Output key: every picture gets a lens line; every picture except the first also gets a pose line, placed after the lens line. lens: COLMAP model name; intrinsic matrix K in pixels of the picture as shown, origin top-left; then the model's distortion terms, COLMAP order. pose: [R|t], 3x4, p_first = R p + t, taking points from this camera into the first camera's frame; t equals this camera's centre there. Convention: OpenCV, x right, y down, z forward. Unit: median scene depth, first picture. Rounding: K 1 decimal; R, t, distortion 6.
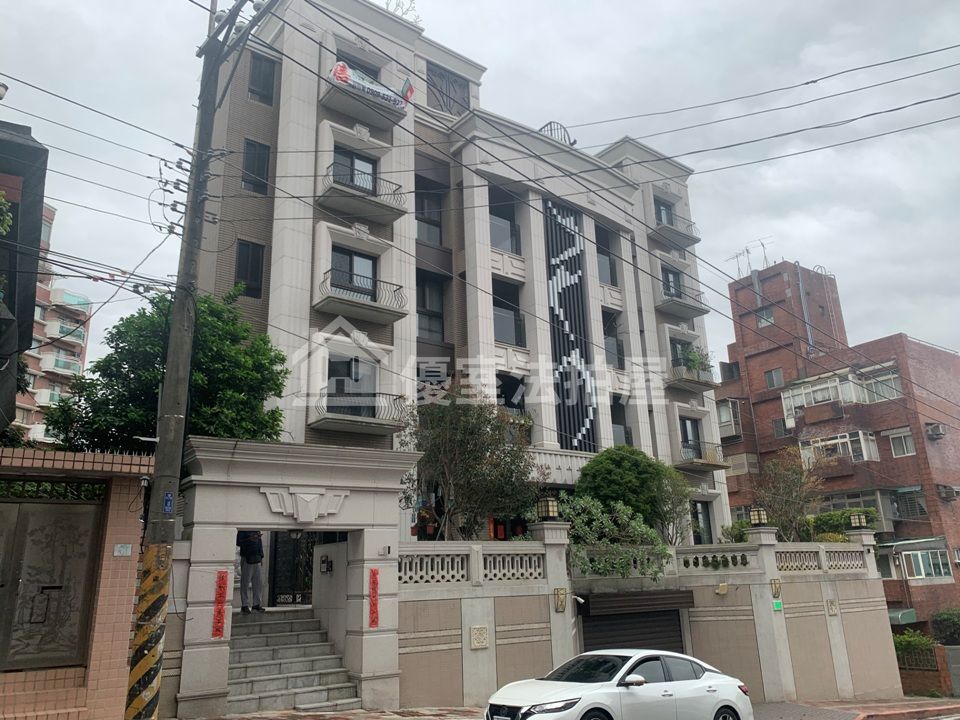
lens RADIAL K [[735.2, 0, 478.1], [0, 735.2, 356.2], [0, 0, 1]] dist [0.031887, -0.036495]
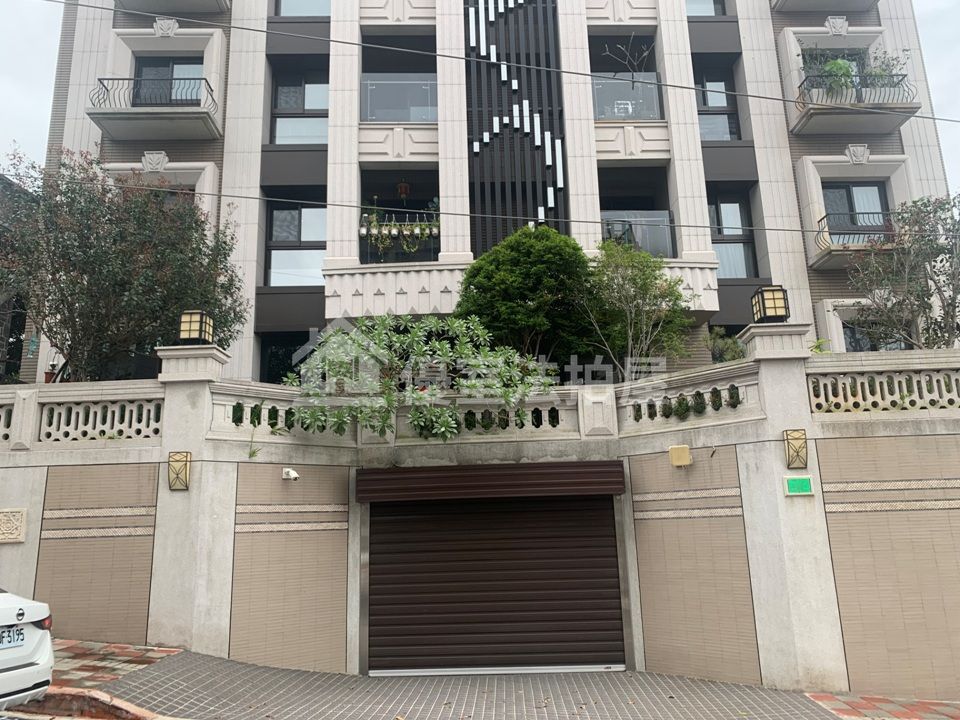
lens RADIAL K [[724.1, 0, 480.0], [0, 724.1, 360.0], [0, 0, 1]] dist [0.050973, -0.080670]
pose [[0.802497, -0.124331, -0.583558, 0.443374], [0.179236, 0.983109, 0.037023, 0.179002], [0.569098, -0.134306, 0.811227, 0.457064]]
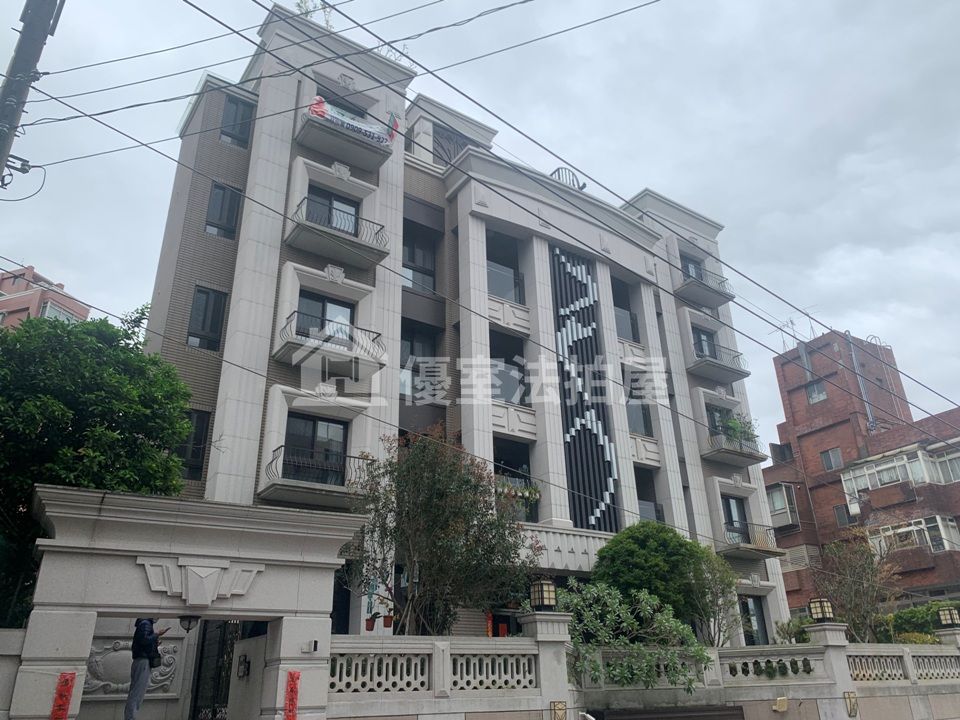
lens RADIAL K [[736.5, 0, 479.2], [0, 736.5, 355.8], [0, 0, 1]] dist [0.006350, -0.001147]
pose [[0.997973, -0.021275, -0.059976, 0.056534], [0.012884, 0.990493, -0.136962, 0.044356], [0.062319, 0.135911, 0.988759, 0.133607]]
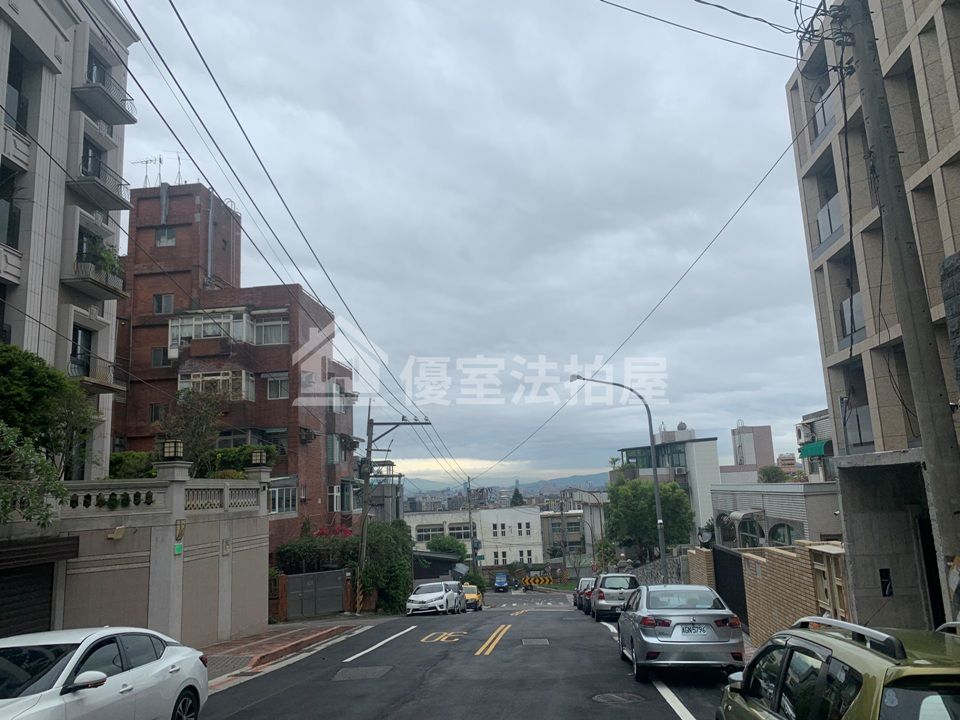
lens RADIAL K [[742.4, 0, 488.7], [0, 742.4, 352.7], [0, 0, 1]] dist [0.001211, 0.000734]
pose [[0.646236, 0.143864, 0.749455, -0.044670], [-0.202561, 0.979179, -0.013298, 0.038745], [-0.735764, -0.143216, 0.661922, 0.150755]]
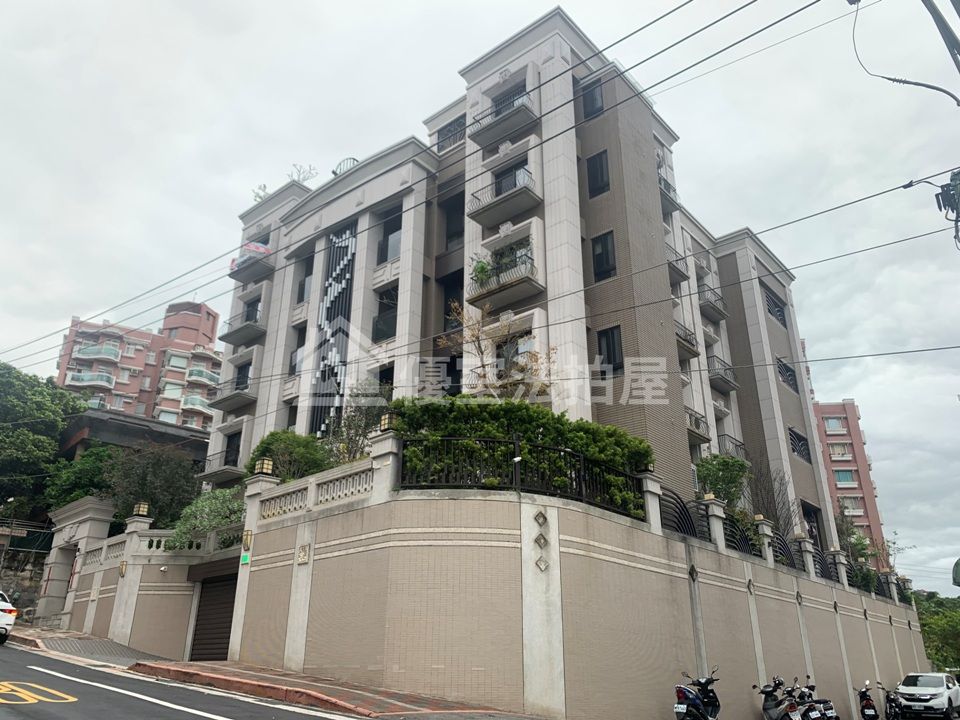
lens RADIAL K [[735.2, 0, 478.1], [0, 735.2, 356.2], [0, 0, 1]] dist [0.031887, -0.036495]
pose [[0.182102, -0.360799, -0.914693, 1.192229], [0.278688, 0.911039, -0.303875, 0.400674], [0.942959, -0.199578, 0.266452, 0.923269]]
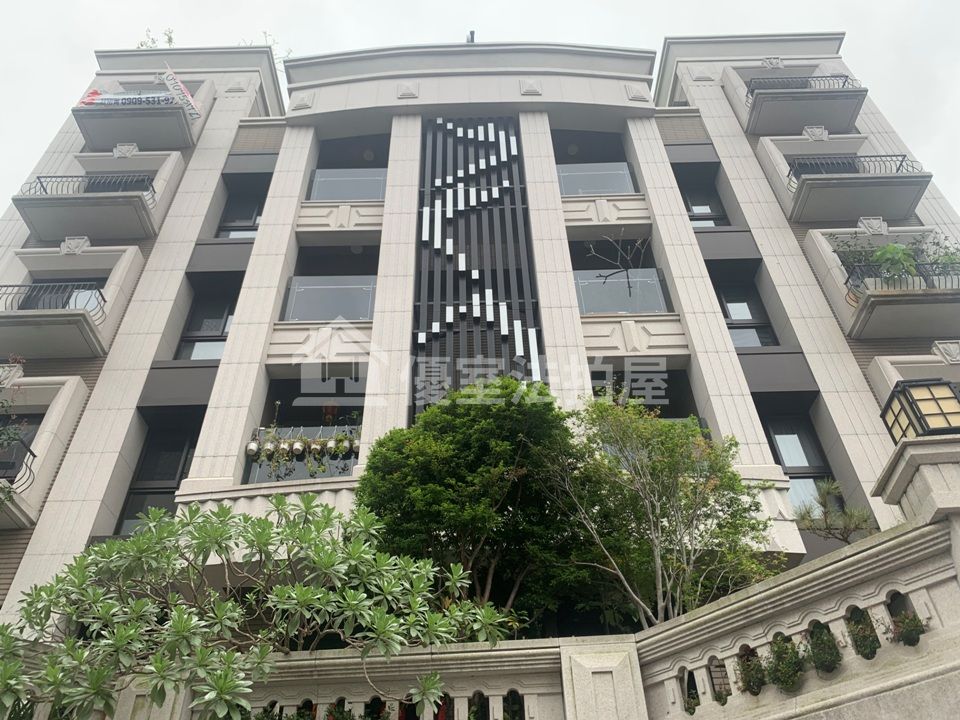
lens RADIAL K [[737.6, 0, 468.0], [0, 737.6, 355.6], [0, 0, 1]] dist [0.009219, -0.005218]
pose [[0.767785, -0.413294, -0.489587, 0.347823], [0.179972, 0.872486, -0.454288, 0.247959], [0.614912, 0.260683, 0.744263, 0.656323]]
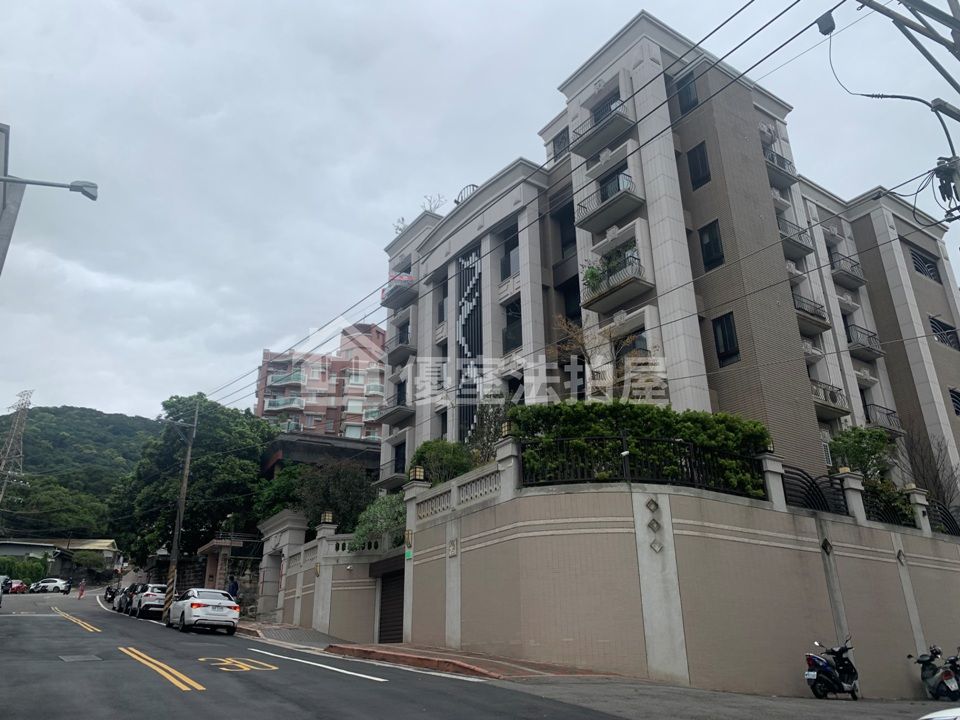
lens RADIAL K [[735.2, 0, 478.1], [0, 735.2, 356.2], [0, 0, 1]] dist [0.031887, -0.036495]
pose [[-0.068943, -0.356293, -0.931827, 1.283852], [0.306858, 0.881192, -0.359636, 0.427135], [0.949255, -0.310733, 0.048580, 0.970235]]
